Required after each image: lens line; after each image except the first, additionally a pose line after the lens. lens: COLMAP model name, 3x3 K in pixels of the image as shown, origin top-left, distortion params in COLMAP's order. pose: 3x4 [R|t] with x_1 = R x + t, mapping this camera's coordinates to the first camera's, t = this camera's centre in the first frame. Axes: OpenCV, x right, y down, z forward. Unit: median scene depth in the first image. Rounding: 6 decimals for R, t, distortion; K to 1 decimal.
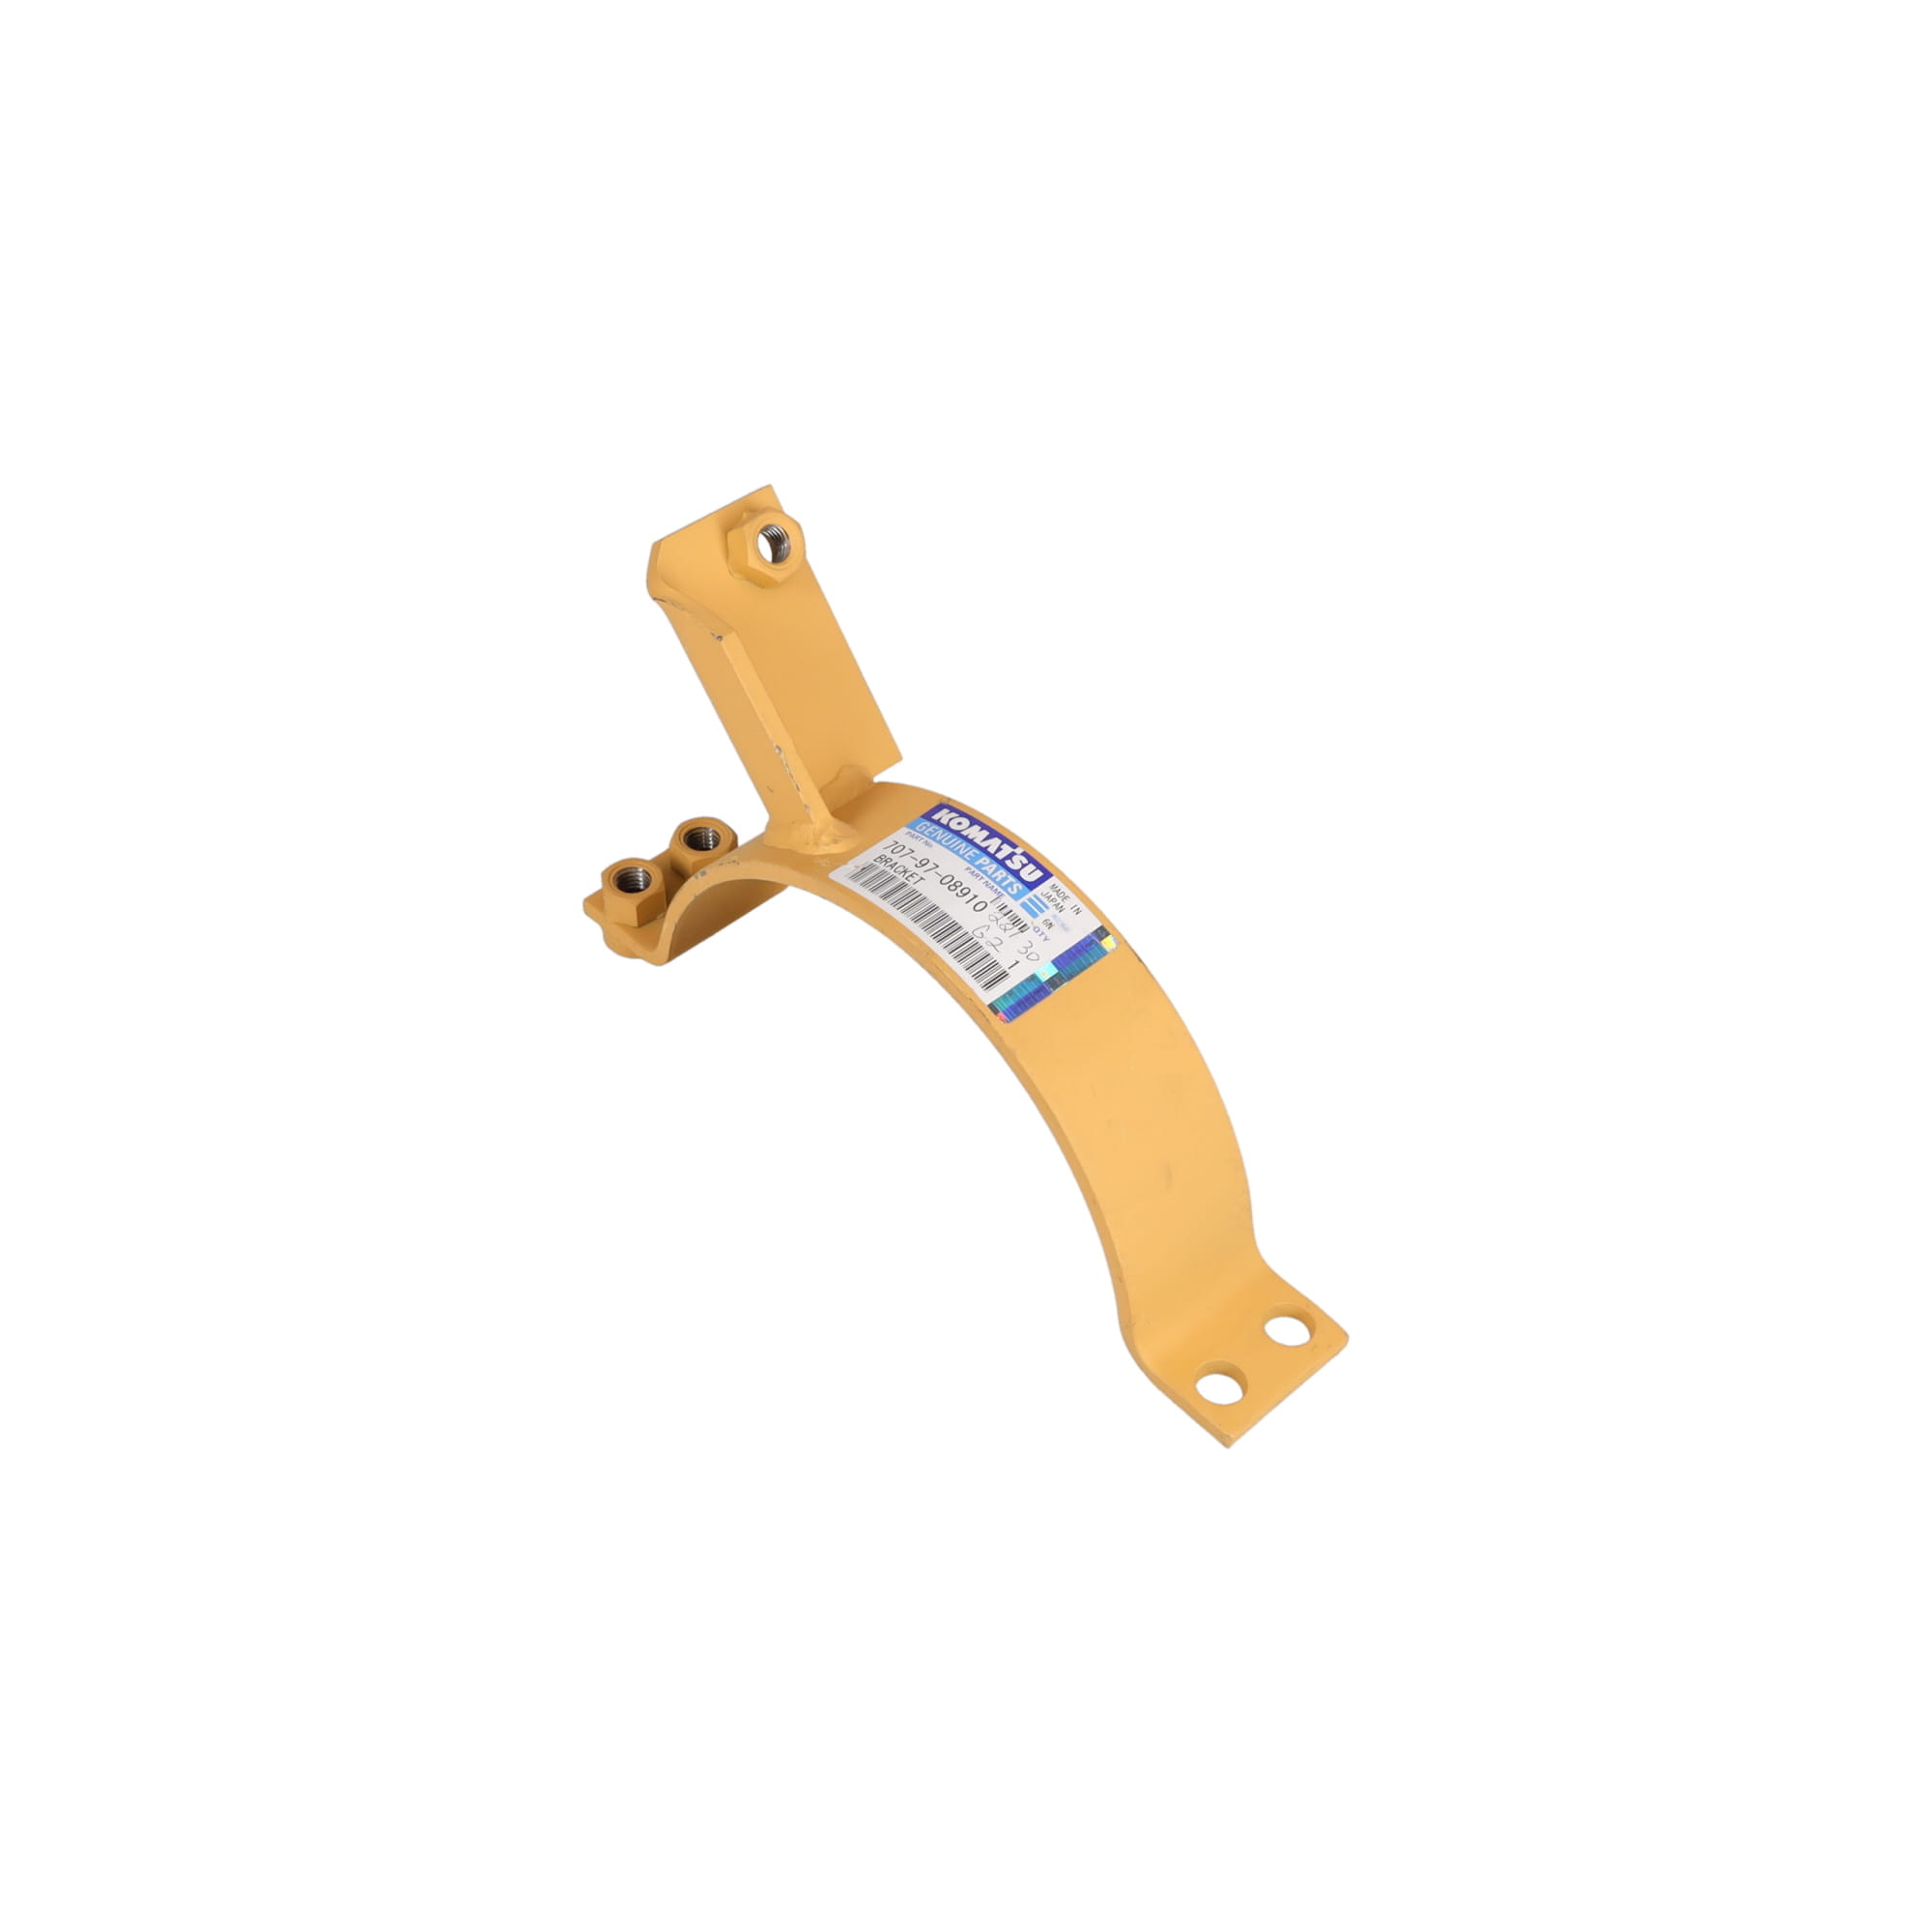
lens RADIAL K [[2820.6, 0, 964.4], [0, 2820.6, 968.2], [0, 0, 1]] dist [0.042048, 0.000000]
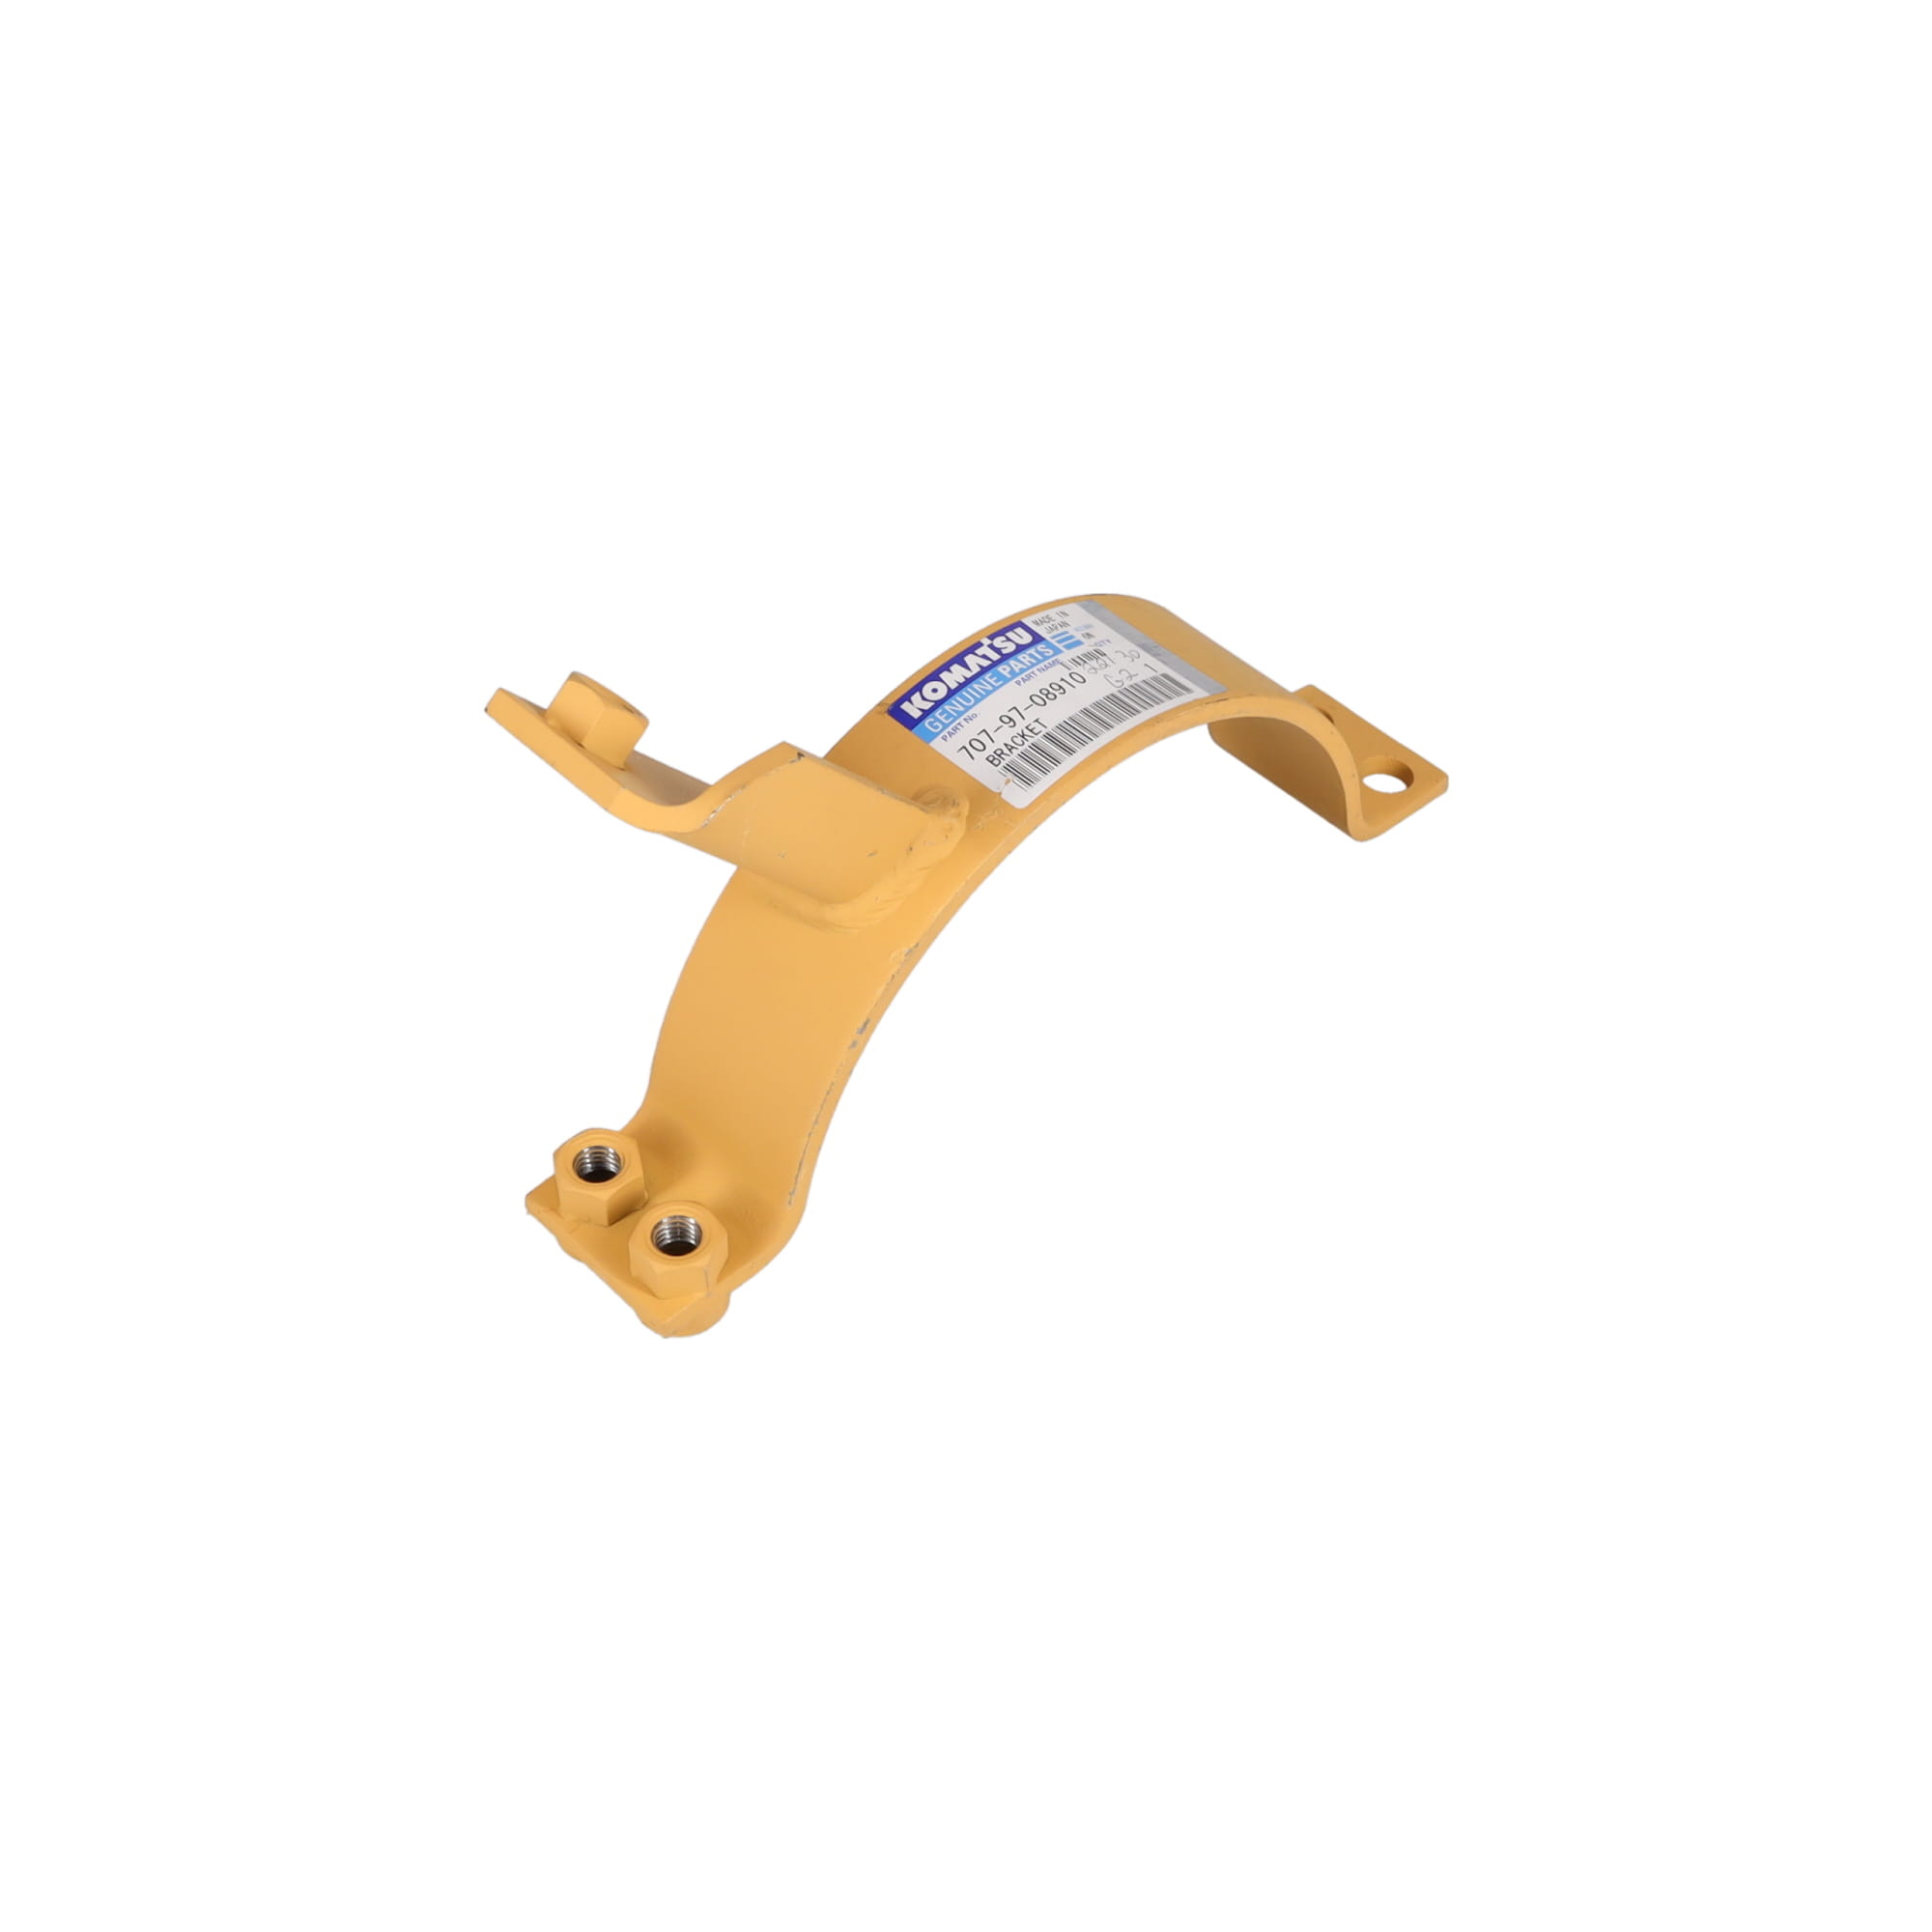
lens RADIAL K [[2820.6, 0, 968.1], [0, 2820.6, 970.7], [0, 0, 1]] dist [0.042048, 0.000000]
pose [[0.012791, -0.758407, 0.651655, -0.613243], [0.696557, 0.474324, 0.538354, -0.458670], [-0.717388, 0.447029, 0.534341, 0.600367]]
